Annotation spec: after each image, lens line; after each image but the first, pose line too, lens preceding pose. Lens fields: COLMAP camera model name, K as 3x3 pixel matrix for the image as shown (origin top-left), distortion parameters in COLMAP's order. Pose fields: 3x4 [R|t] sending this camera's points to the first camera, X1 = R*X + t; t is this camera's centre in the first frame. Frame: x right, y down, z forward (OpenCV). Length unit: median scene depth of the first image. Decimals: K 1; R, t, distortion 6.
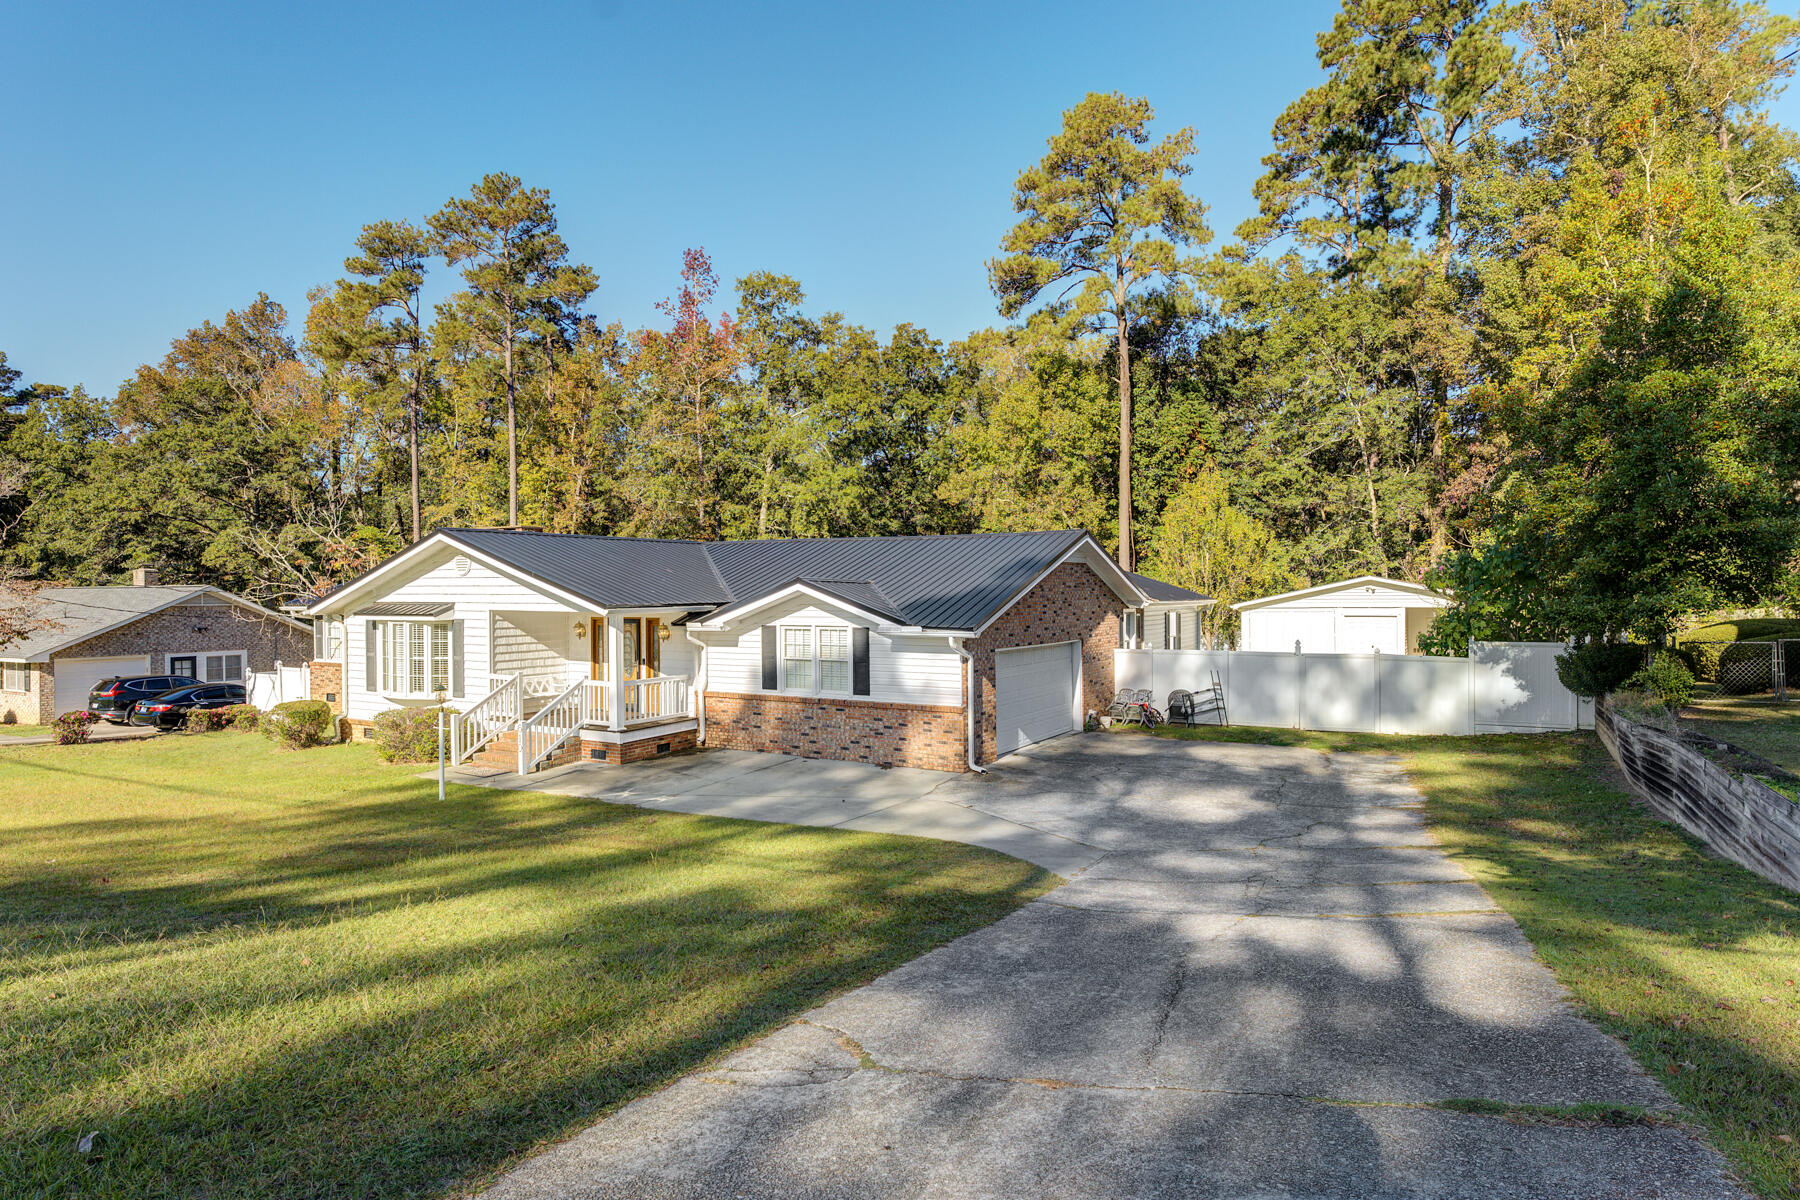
lens RADIAL K [[993.8, 0, 900.0], [0, 993.8, 600.0], [0, 0, 1]] dist [-0.001998, -0.000812]
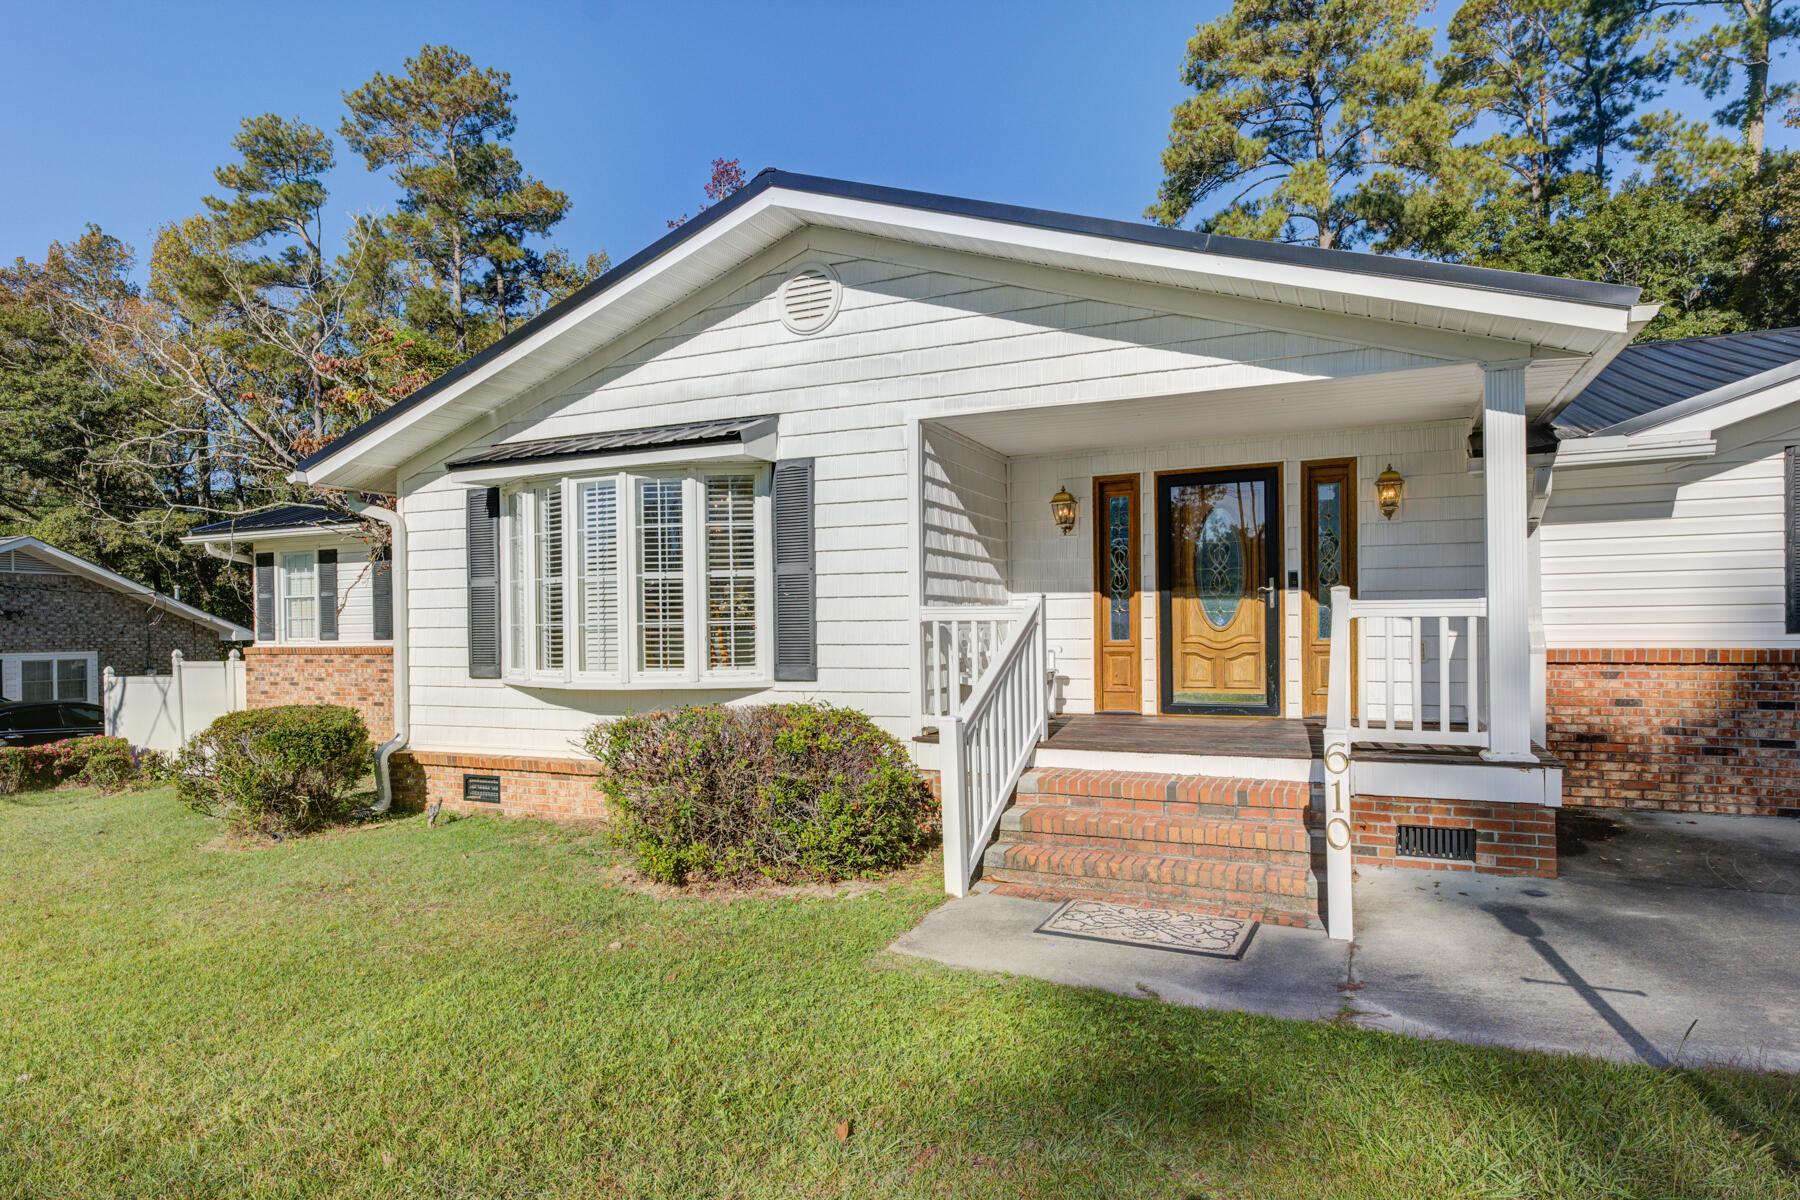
lens RADIAL K [[994.8, 0, 899.3], [0, 994.8, 641.7], [0, 0, 1]] dist [0.001519, -0.000205]
pose [[0.994012, -0.005482, 0.109132, -0.362518], [0.005484, 0.999985, 0.000283, 0.068544], [-0.109131, 0.000317, 0.994027, 0.525175]]
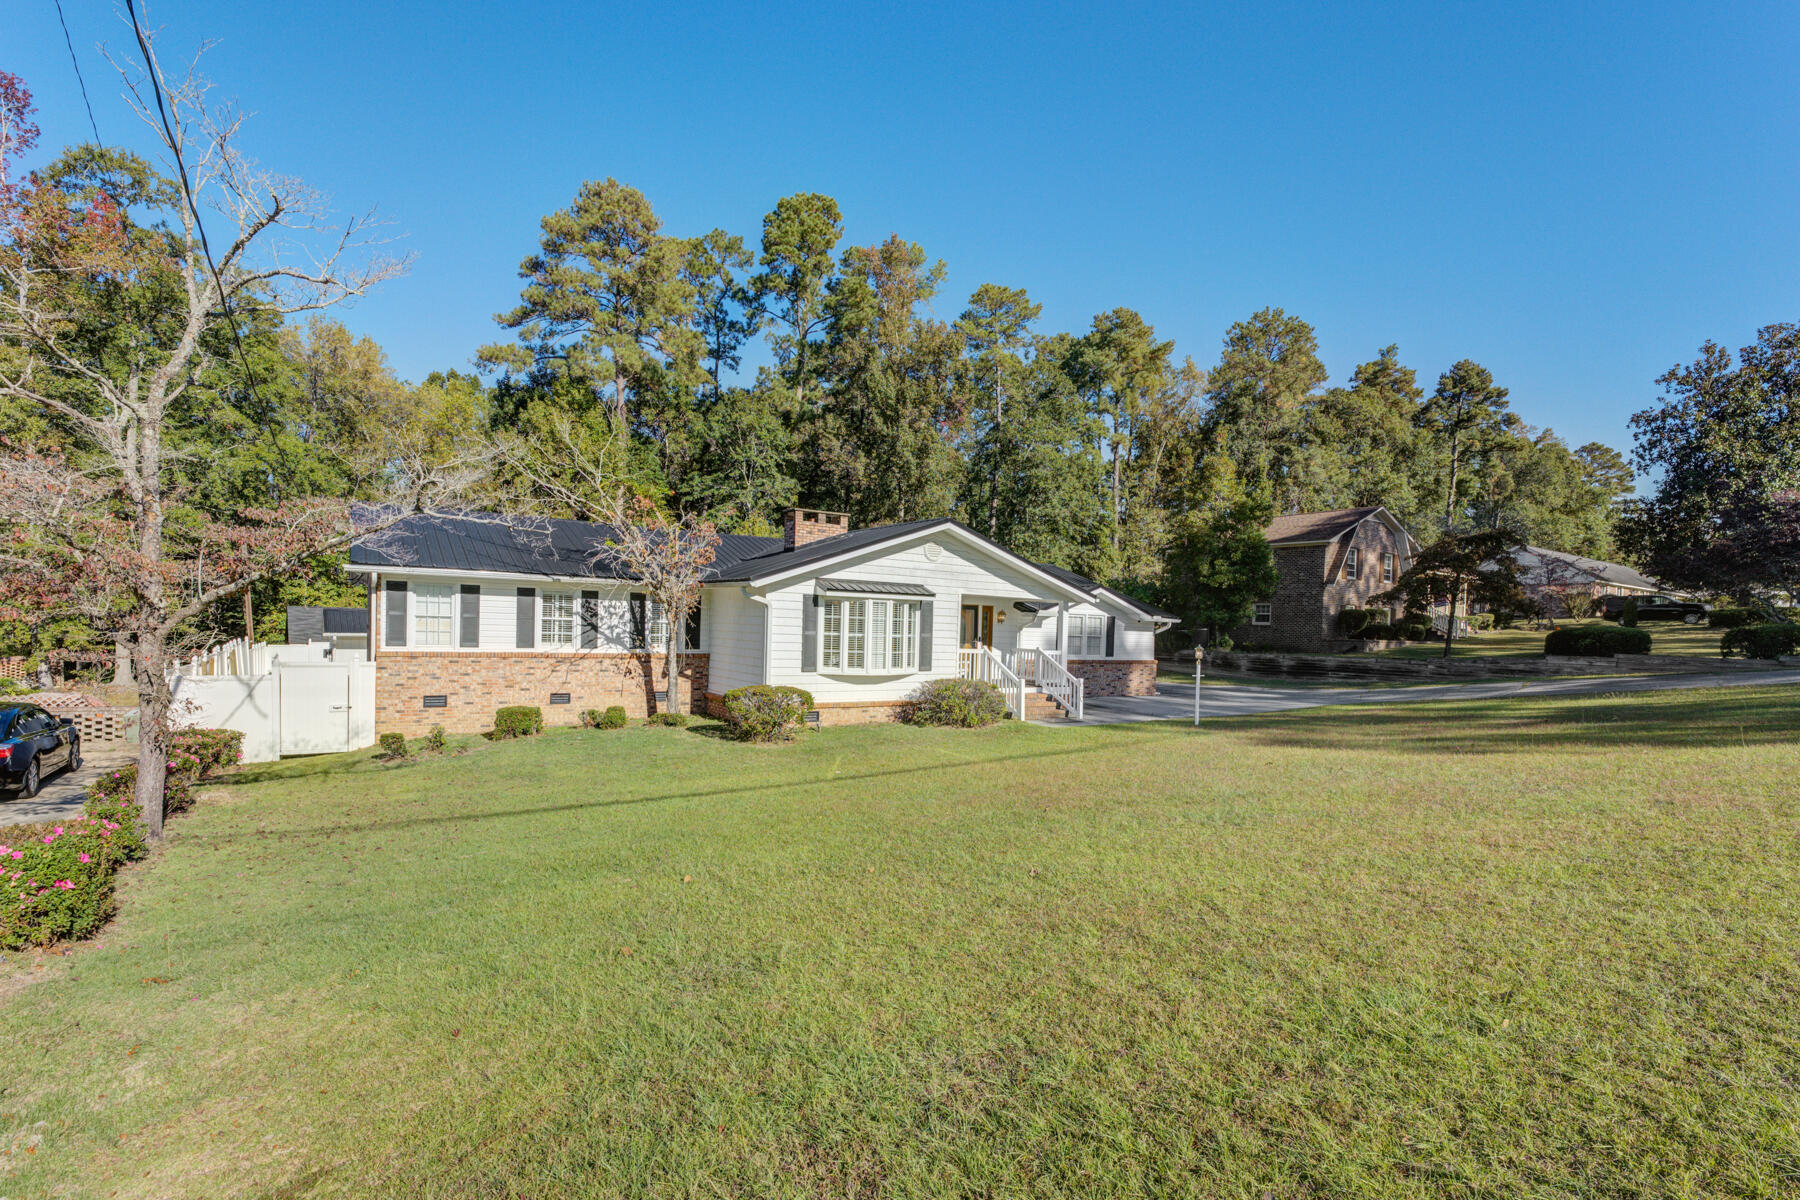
lens RADIAL K [[818.6, 0, 865.9], [0, 818.6, 645.7], [0, 0, 1]] dist [-0.002325, -0.000281]
pose [[0.456348, -0.003467, 0.889795, -1.043945], [-0.027011, 0.999478, 0.017747, 0.045174], [-0.889391, -0.032133, 0.456016, 0.524616]]
